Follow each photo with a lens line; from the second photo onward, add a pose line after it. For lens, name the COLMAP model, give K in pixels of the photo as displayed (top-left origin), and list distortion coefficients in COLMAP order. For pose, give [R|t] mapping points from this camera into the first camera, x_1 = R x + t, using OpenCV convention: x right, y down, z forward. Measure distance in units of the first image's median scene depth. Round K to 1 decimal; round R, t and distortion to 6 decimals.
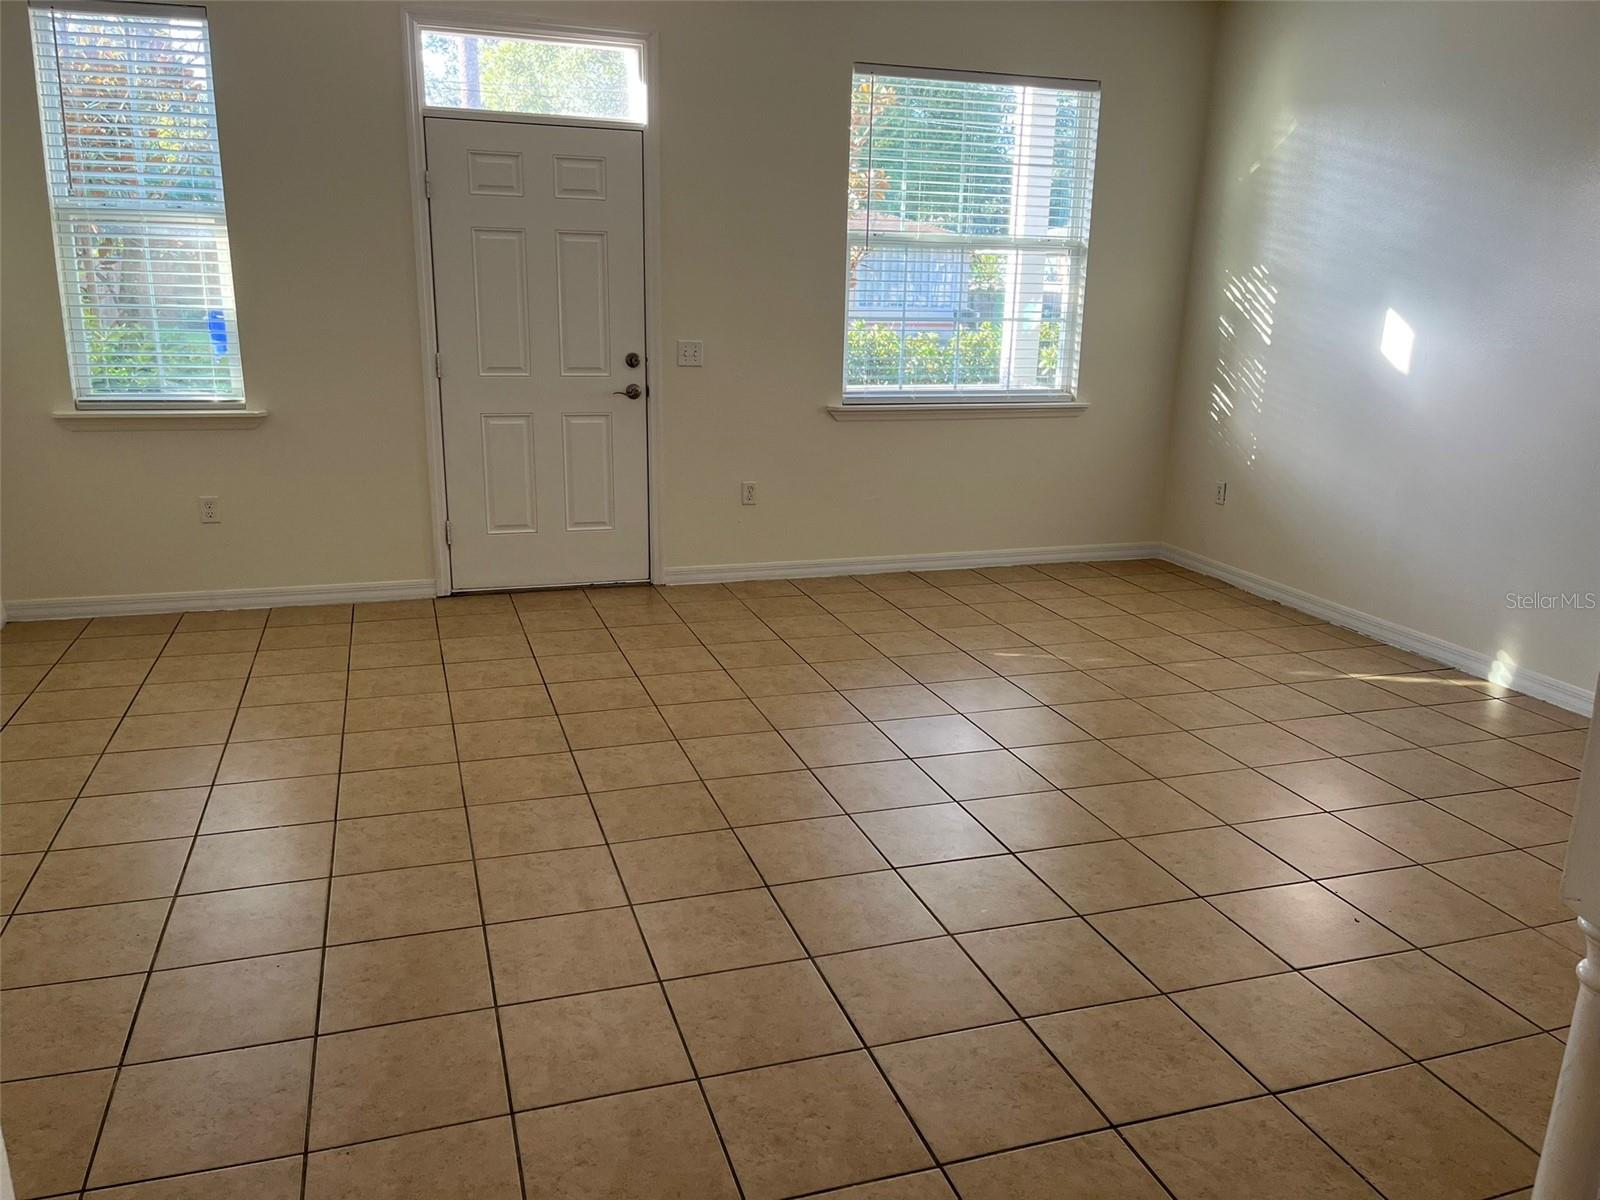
lens RADIAL K [[1214.1, 0, 812.6], [0, 1214.1, 594.9], [0, 0, 1]] dist [0.054694, -0.050029]
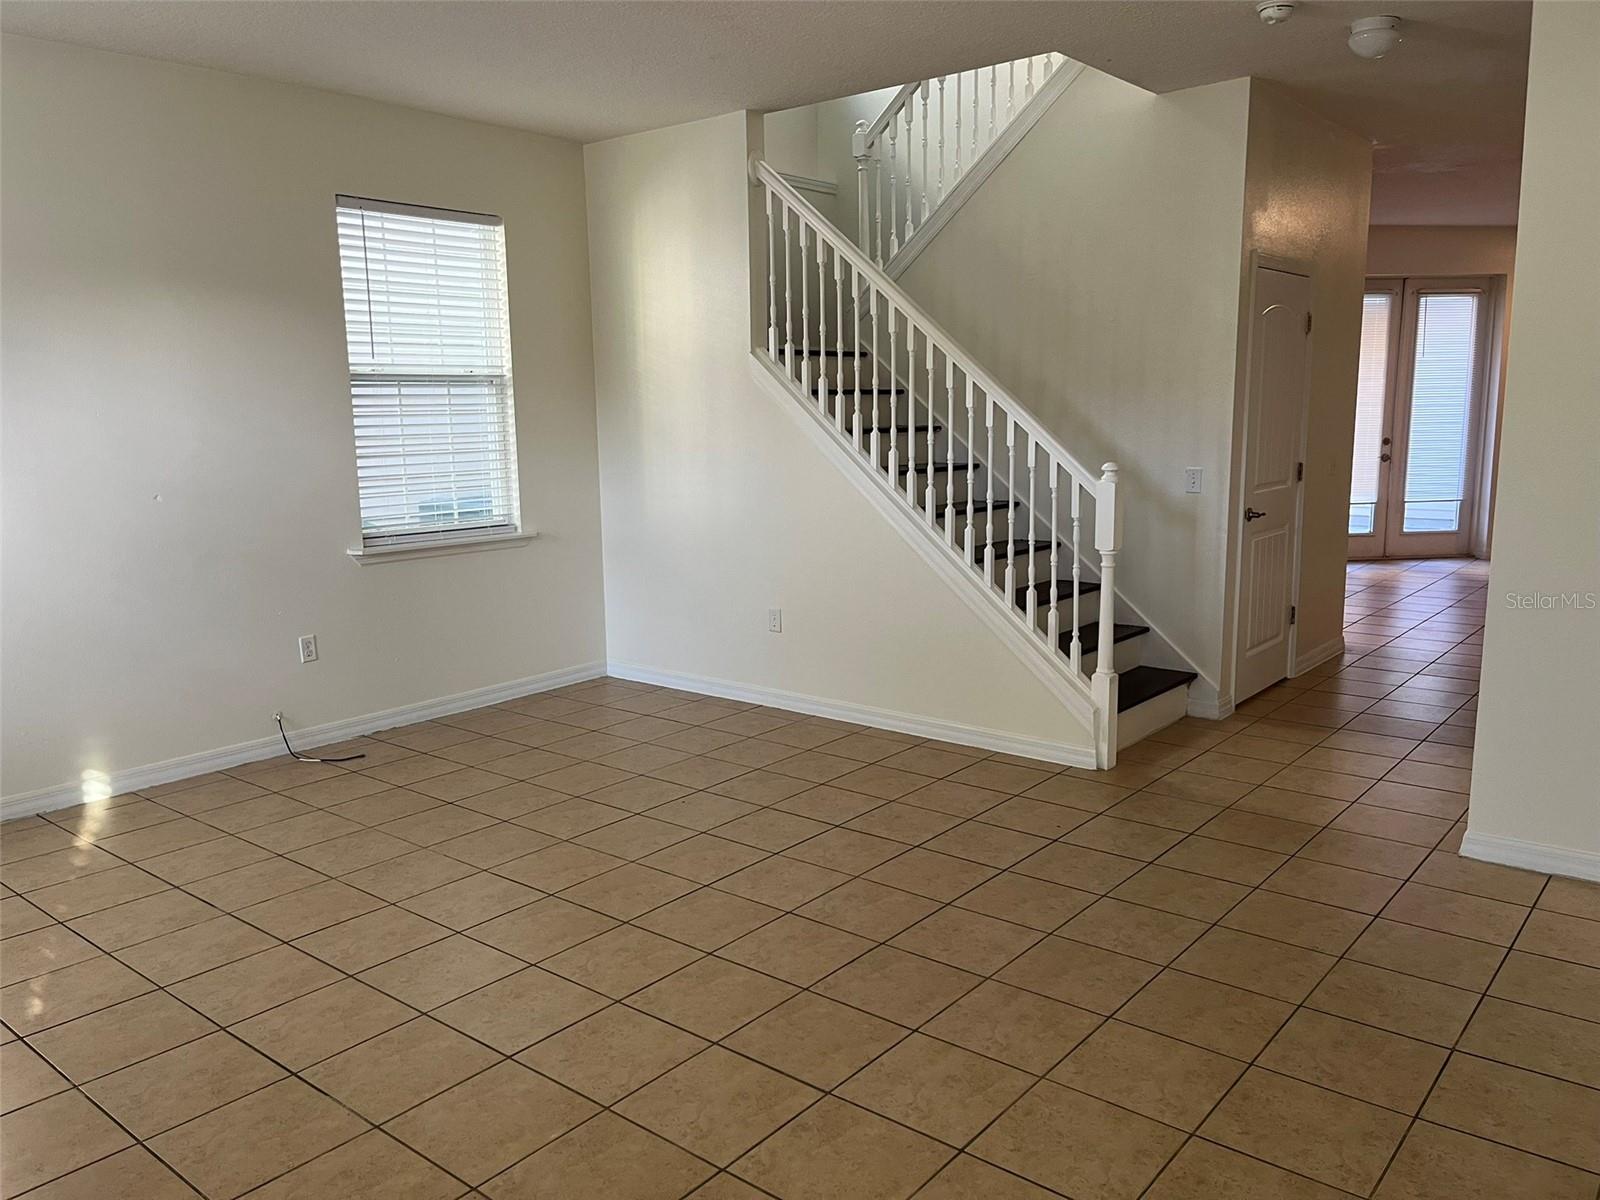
lens RADIAL K [[1214.1, 0, 812.0], [0, 1214.1, 600.7], [0, 0, 1]] dist [0.054694, -0.050029]
pose [[-0.530634, -0.152825, 0.833710, -0.589506], [0.218045, 0.925895, 0.308504, -0.272757], [-0.819075, 0.345489, -0.457988, 0.966562]]
